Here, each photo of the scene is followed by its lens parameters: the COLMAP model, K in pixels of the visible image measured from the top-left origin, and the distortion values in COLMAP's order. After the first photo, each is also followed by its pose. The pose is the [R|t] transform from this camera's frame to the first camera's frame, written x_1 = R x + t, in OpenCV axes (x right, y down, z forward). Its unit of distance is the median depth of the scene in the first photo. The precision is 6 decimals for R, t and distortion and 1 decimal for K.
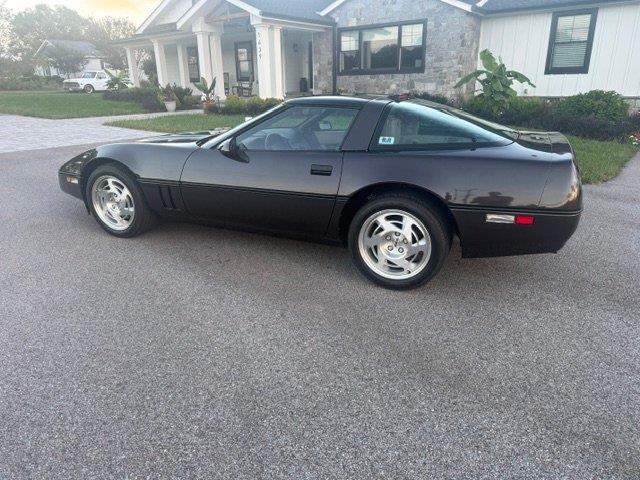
lens RADIAL K [[465.9, 0, 320.0], [0, 465.9, 240.0], [0, 0, 1]] dist [0.003012, -0.001448]
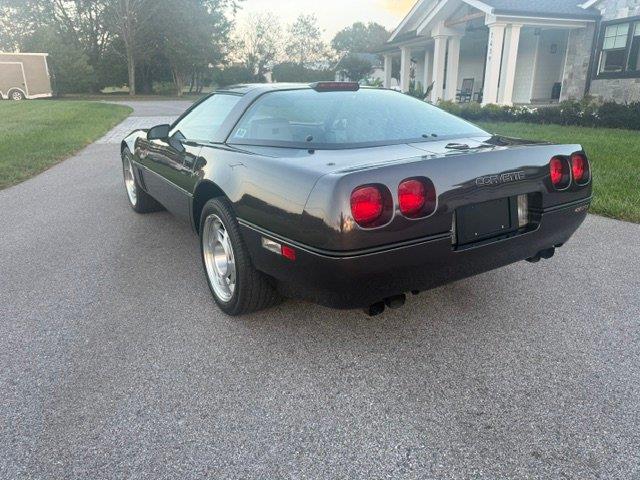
lens RADIAL K [[468.9, 0, 320.0], [0, 468.9, 240.0], [0, 0, 1]] dist [0.003357, -0.006441]
pose [[0.829703, 0.172986, -0.530725, 0.146319], [-0.183595, 0.982441, 0.033197, -0.015980], [0.527149, 0.069895, 0.846893, 0.075841]]
